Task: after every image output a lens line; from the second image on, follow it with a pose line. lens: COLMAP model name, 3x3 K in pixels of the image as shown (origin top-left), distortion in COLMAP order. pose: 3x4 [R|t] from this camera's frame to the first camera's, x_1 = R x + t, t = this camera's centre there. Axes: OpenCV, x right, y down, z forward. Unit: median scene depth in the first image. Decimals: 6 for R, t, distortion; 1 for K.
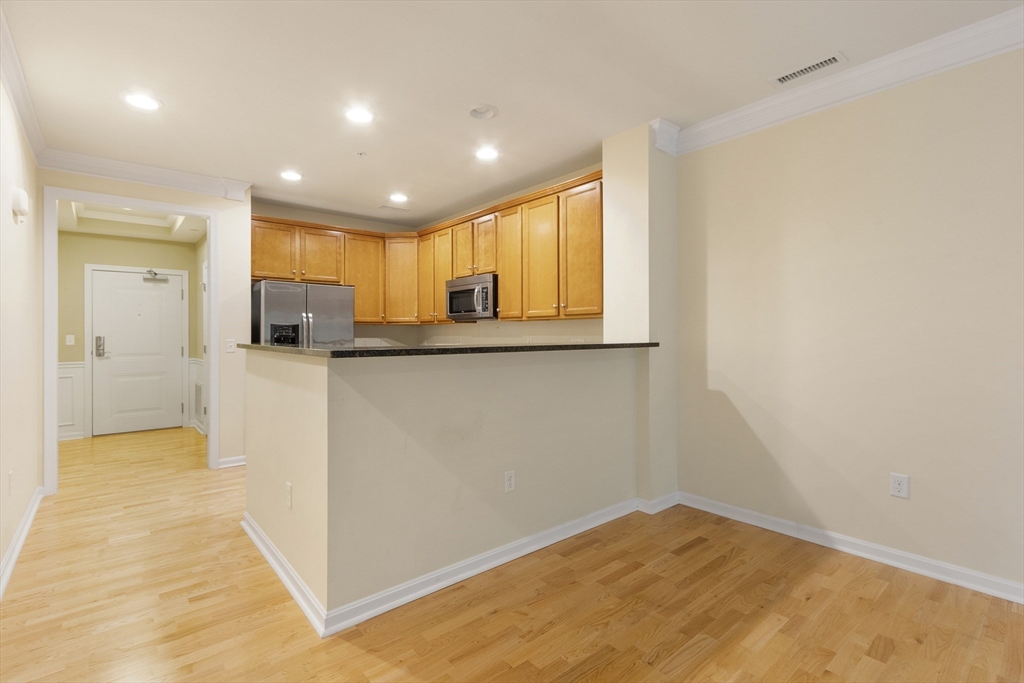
lens RADIAL K [[483.8, 0, 501.3], [0, 483.8, 338.1], [0, 0, 1]] dist [0.010173, -0.002127]
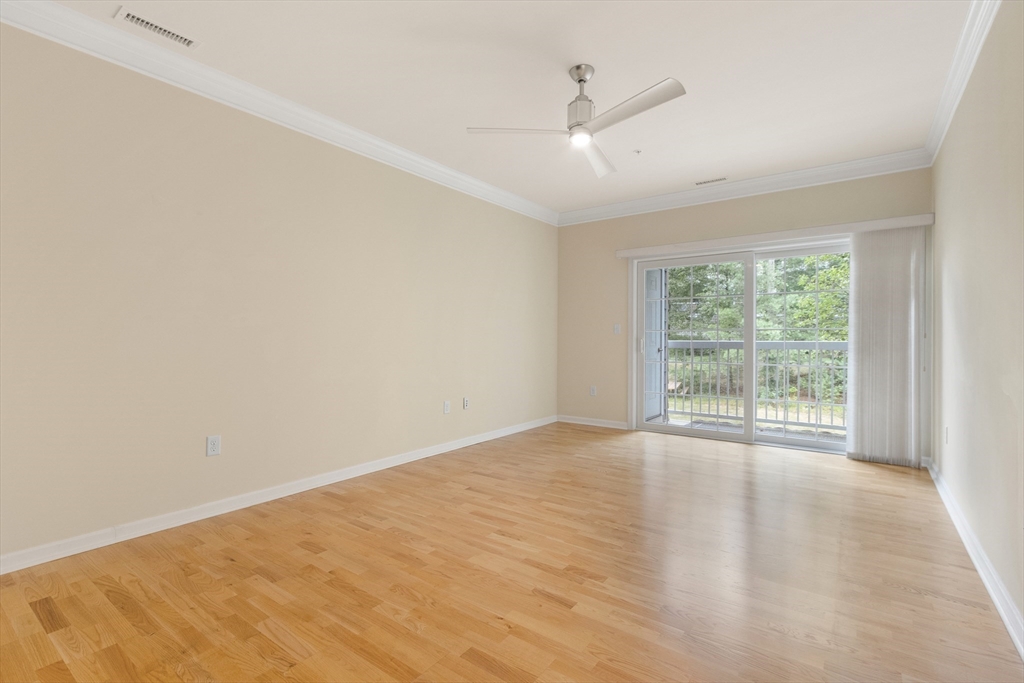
lens RADIAL K [[483.8, 0, 503.6], [0, 483.8, 342.5], [0, 0, 1]] dist [0.010173, -0.002127]
pose [[-0.245832, -0.005615, 0.969296, -0.248161], [0.004792, 0.999964, 0.007008, 0.027822], [-0.969301, 0.006368, -0.245796, 0.320407]]
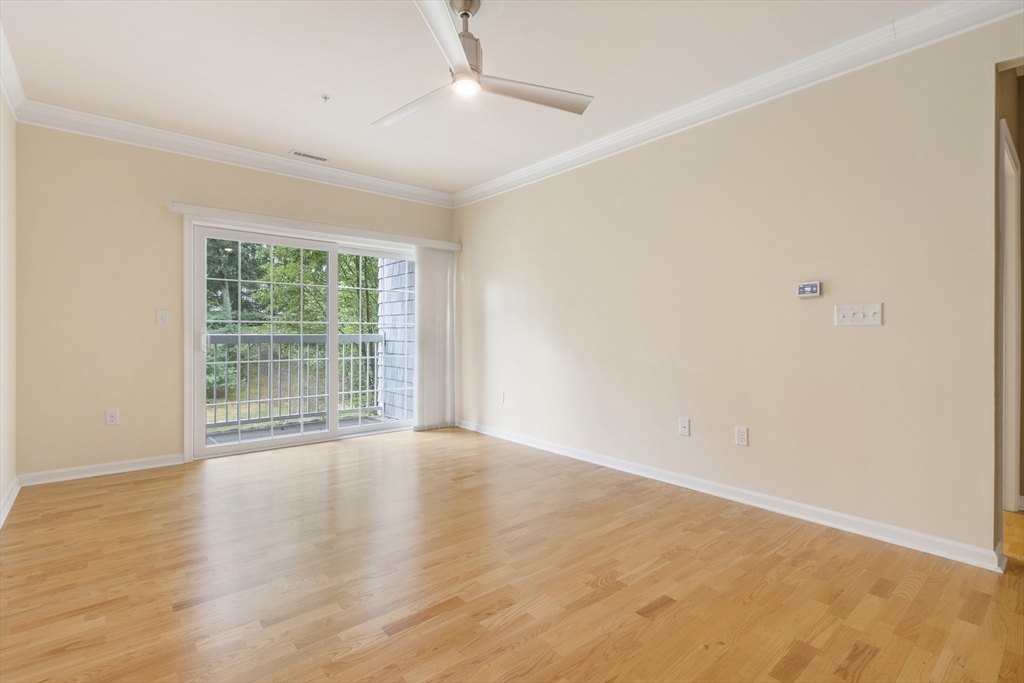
lens RADIAL K [[483.8, 0, 514.1], [0, 483.8, 338.6], [0, 0, 1]] dist [0.010173, -0.002127]
pose [[-0.999532, 0.001080, -0.030586, 0.281492], [0.000522, 0.999833, 0.018252, 0.023566], [0.030601, 0.018227, -0.999365, 0.572203]]
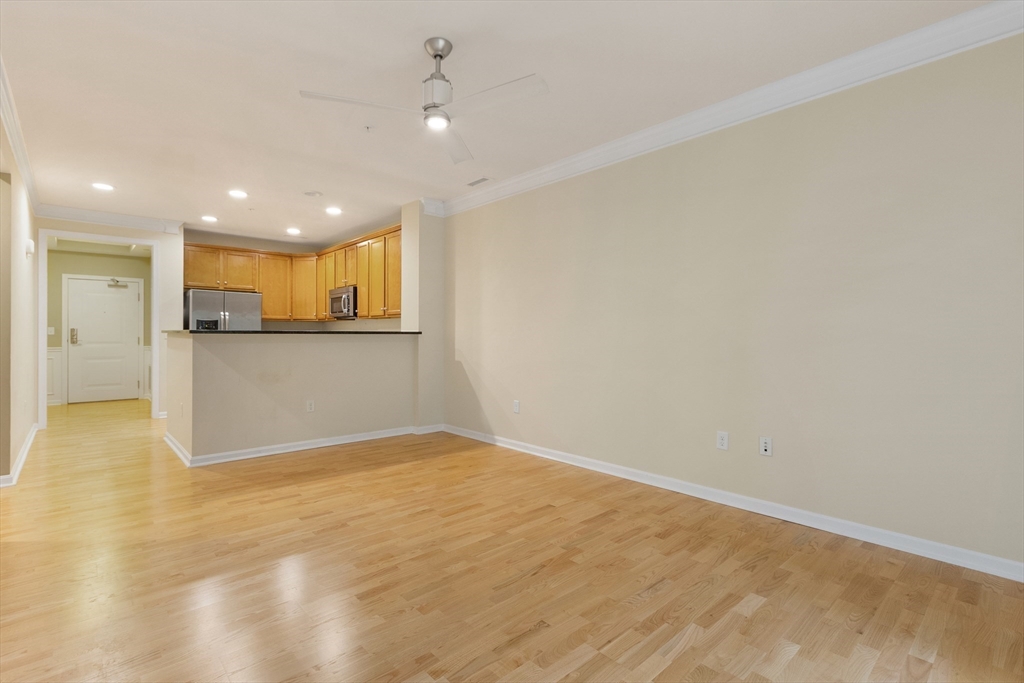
lens RADIAL K [[483.8, 0, 499.2], [0, 483.8, 340.1], [0, 0, 1]] dist [0.010173, -0.002127]
pose [[0.999400, 0.006210, 0.034071, 0.366739], [-0.006324, 0.999975, 0.003248, 0.021213], [-0.034050, -0.003461, 0.999414, -0.464659]]
